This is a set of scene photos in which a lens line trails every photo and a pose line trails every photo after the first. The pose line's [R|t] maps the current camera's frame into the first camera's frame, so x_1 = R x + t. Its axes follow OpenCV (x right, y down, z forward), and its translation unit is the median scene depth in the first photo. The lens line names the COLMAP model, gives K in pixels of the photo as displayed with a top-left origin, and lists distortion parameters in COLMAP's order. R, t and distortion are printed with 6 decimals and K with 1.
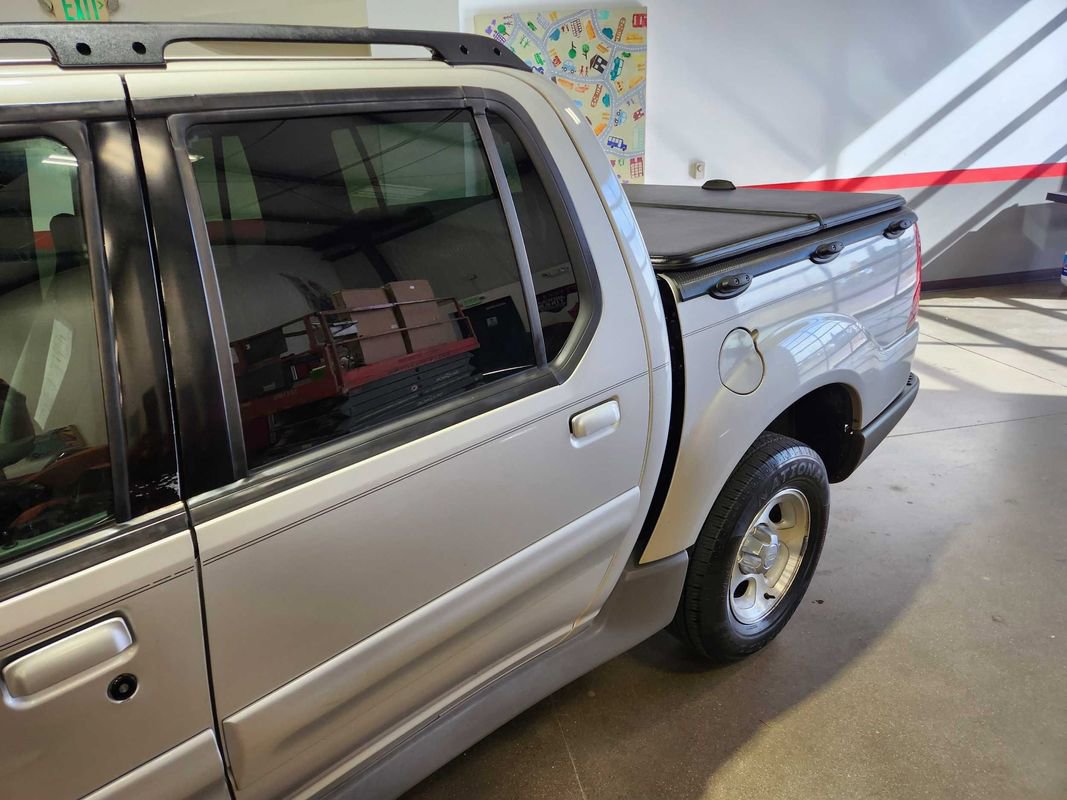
lens RADIAL K [[714.6, 0, 513.7], [0, 714.6, 400.3], [0, 0, 1]] dist [0.077114, -0.058383]
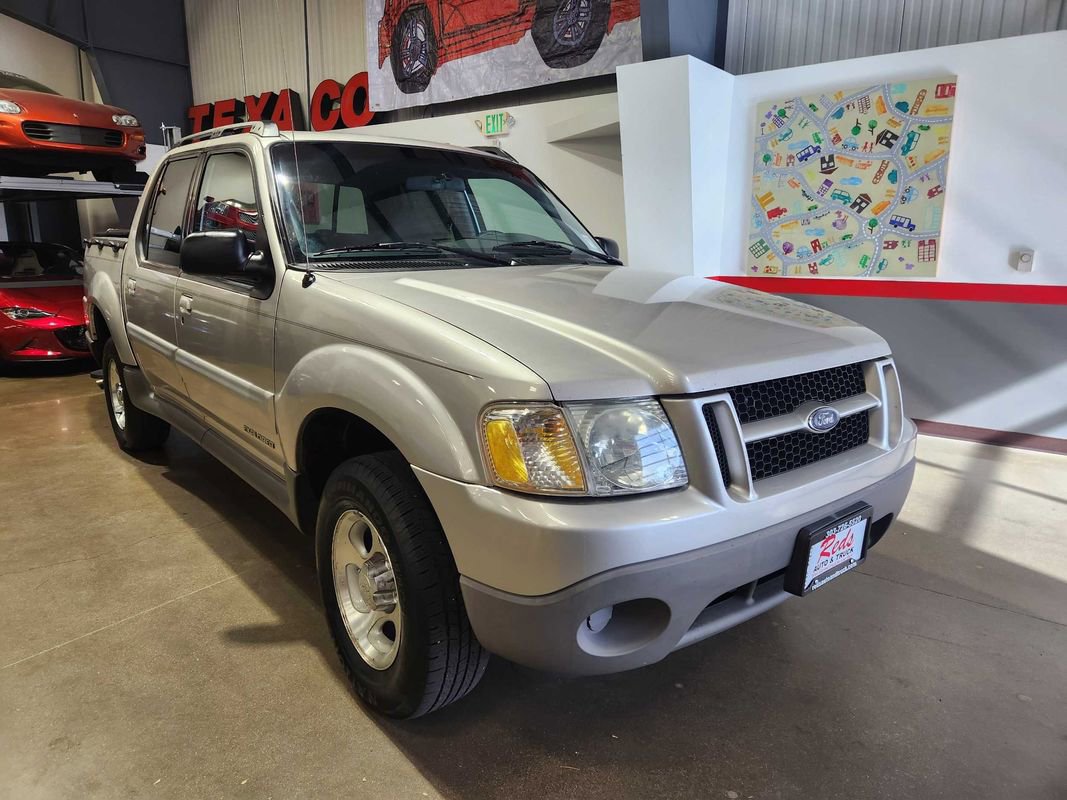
lens RADIAL K [[714.6, 0, 522.3], [0, 714.6, 397.8], [0, 0, 1]] dist [0.077114, -0.058383]
pose [[0.651530, 0.206021, -0.730113, 0.561834], [-0.308412, 0.951229, -0.006802, -0.001303], [0.693103, 0.229607, 0.683293, 0.119806]]
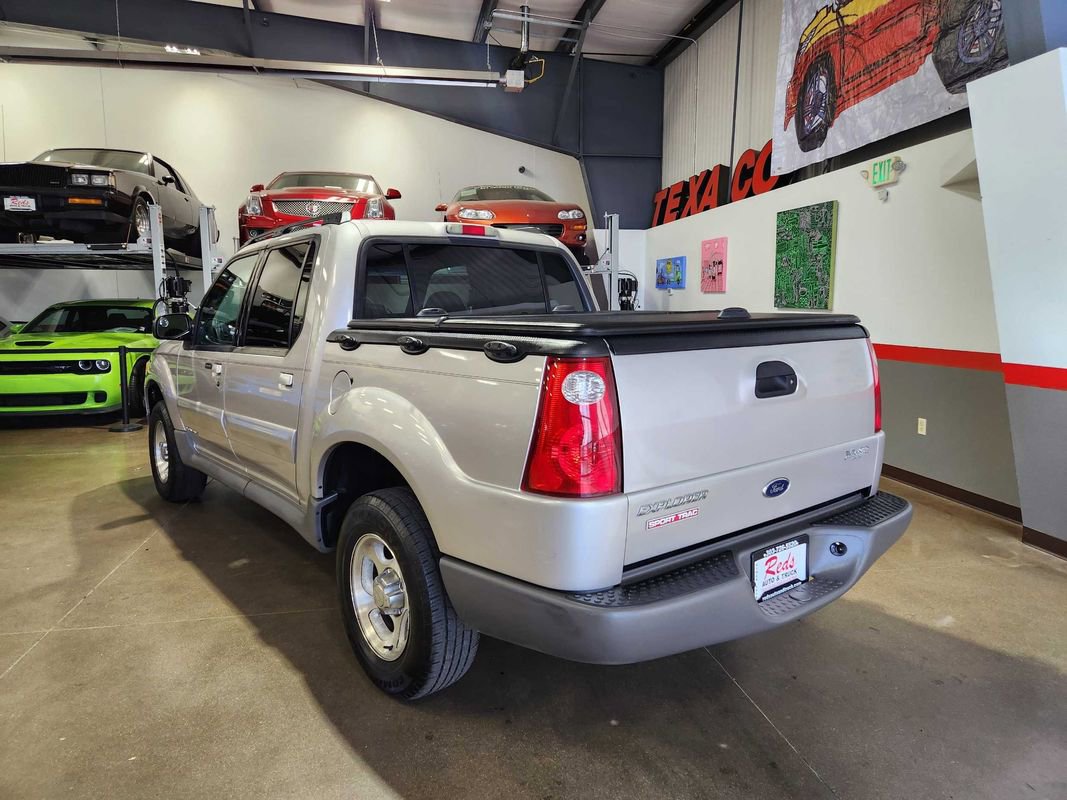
lens RADIAL K [[714.6, 0, 524.7], [0, 714.6, 389.2], [0, 0, 1]] dist [0.077114, -0.058383]
pose [[-0.047467, 0.160758, -0.985852, 0.626727], [-0.356422, 0.919268, 0.167062, -0.155591], [0.933118, 0.359309, 0.013663, 0.460157]]
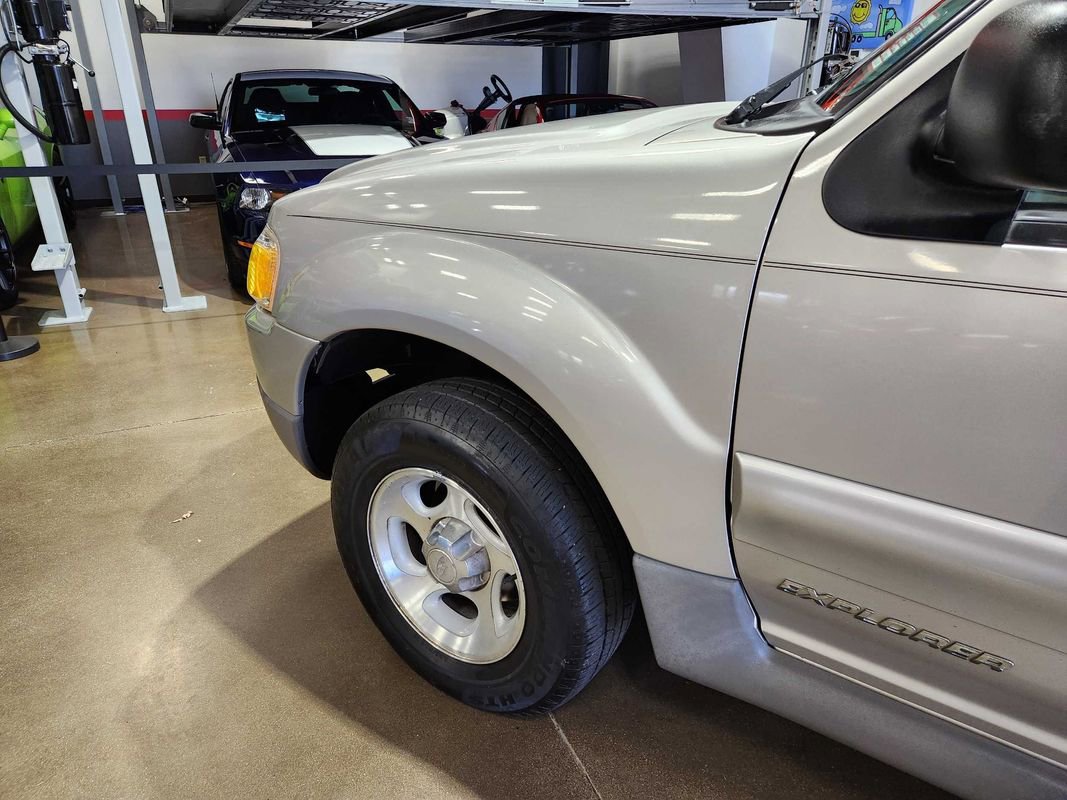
lens RADIAL K [[714.6, 0, 525.8], [0, 714.6, 390.8], [0, 0, 1]] dist [0.077114, -0.058383]
pose [[0.212728, 0.412278, -0.885874, -0.072505], [-0.364645, 0.874624, 0.319479, 0.097232], [0.906521, 0.255068, 0.336392, -0.036191]]
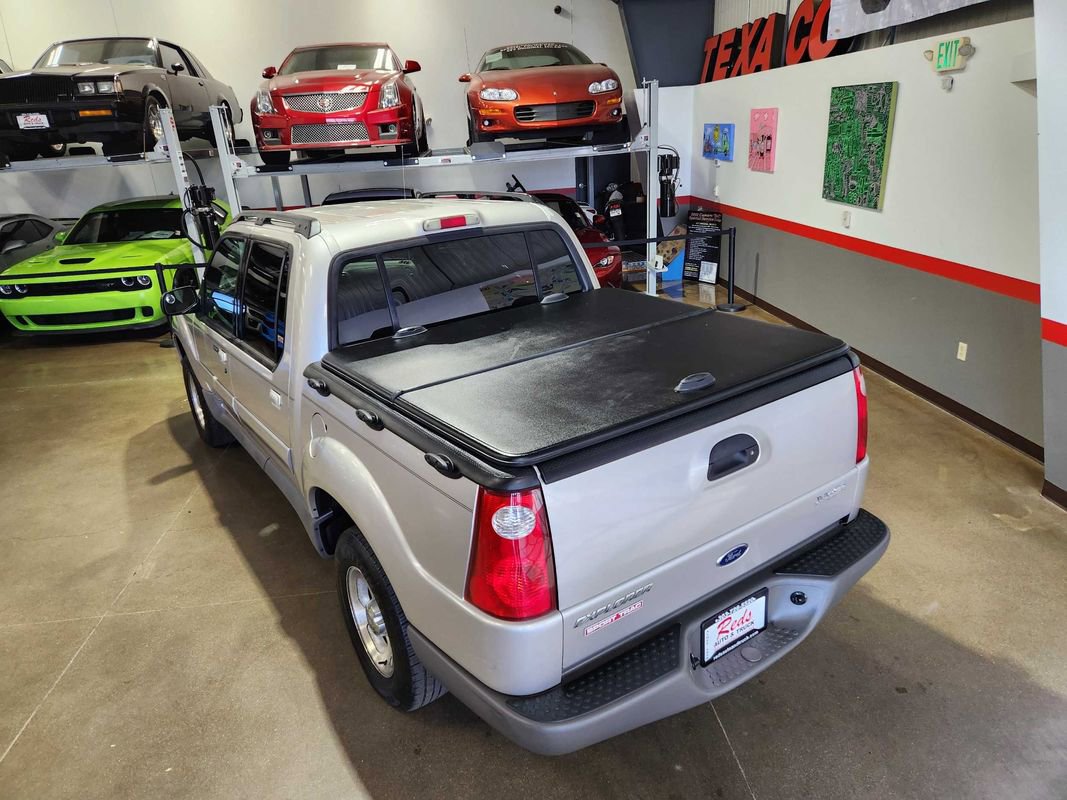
lens RADIAL K [[714.6, 0, 524.5], [0, 714.6, 401.9], [0, 0, 1]] dist [0.077114, -0.058383]
pose [[-0.123448, 0.400502, -0.907942, 0.576573], [-0.299990, 0.857071, 0.418850, -0.309328], [0.945921, 0.324080, 0.014343, 0.472890]]
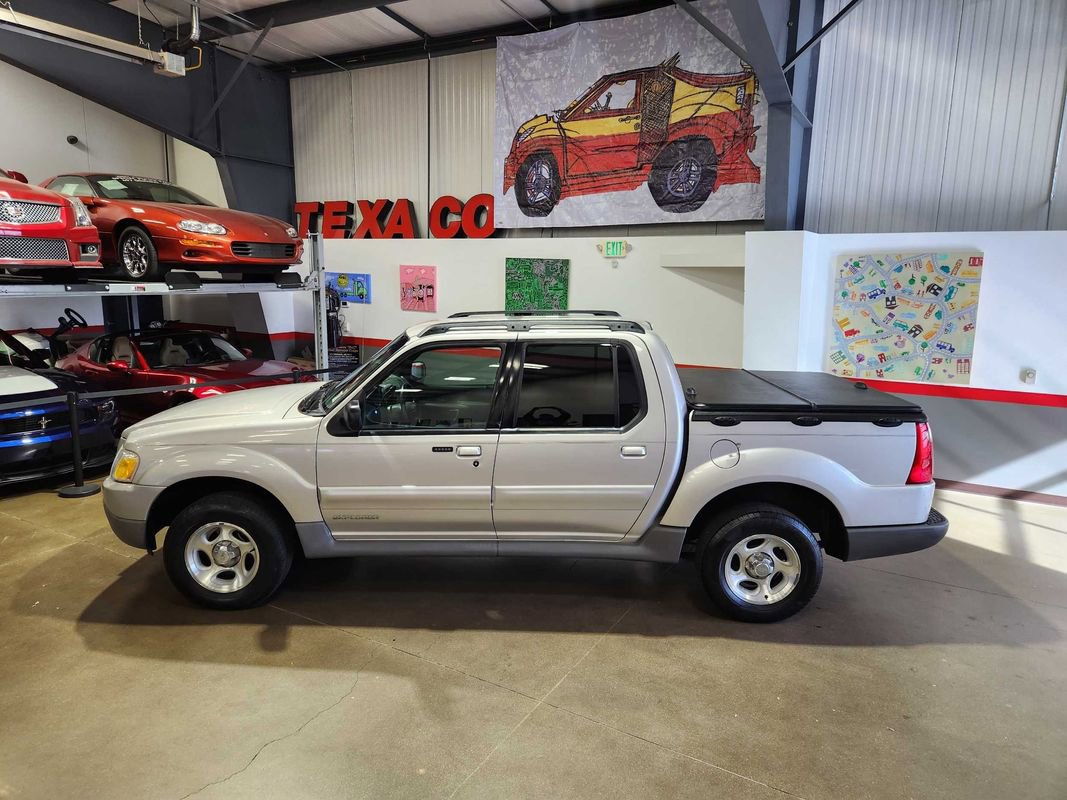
lens RADIAL K [[714.6, 0, 535.9], [0, 714.6, 401.2], [0, 0, 1]] dist [0.077114, -0.058383]
pose [[0.745730, 0.175551, -0.642704, 0.469905], [-0.290691, 0.953731, -0.076782, 0.049791], [0.599488, 0.244087, 0.762257, -0.416141]]
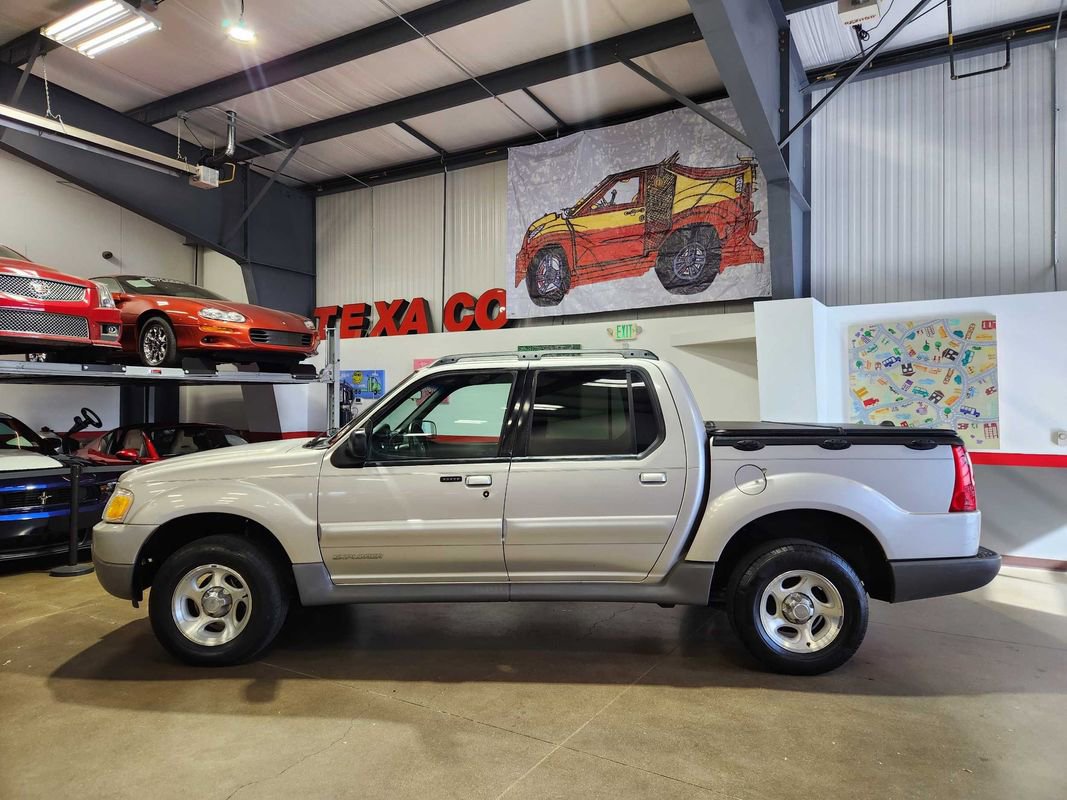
lens RADIAL K [[714.6, 0, 537.5], [0, 714.6, 393.7], [0, 0, 1]] dist [0.077114, -0.058383]
pose [[0.735642, 0.032165, -0.676606, 0.466020], [-0.279009, 0.924590, -0.259399, 0.158483], [0.617240, 0.379604, 0.689142, -0.356601]]
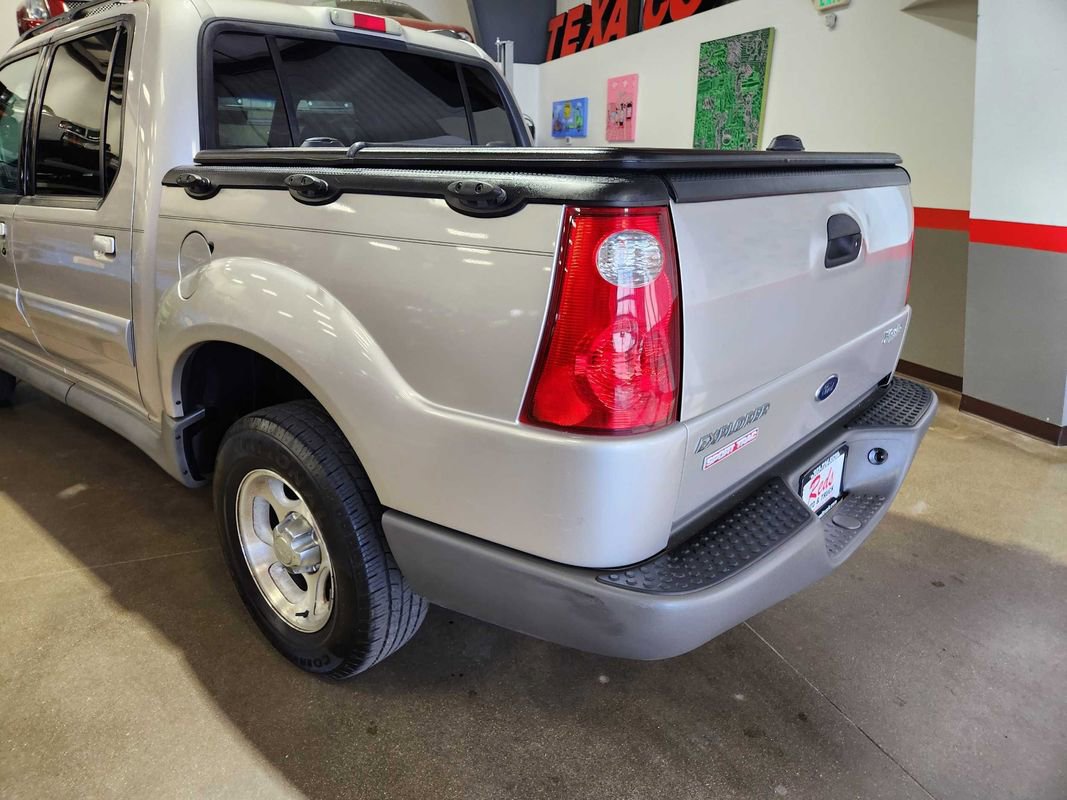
lens RADIAL K [[714.6, 0, 527.2], [0, 714.6, 407.4], [0, 0, 1]] dist [0.077114, -0.058383]
pose [[0.133099, 0.362396, -0.922471, 0.487933], [-0.372514, 0.880799, 0.292277, -0.119970], [0.918432, 0.304732, 0.252232, 0.423160]]
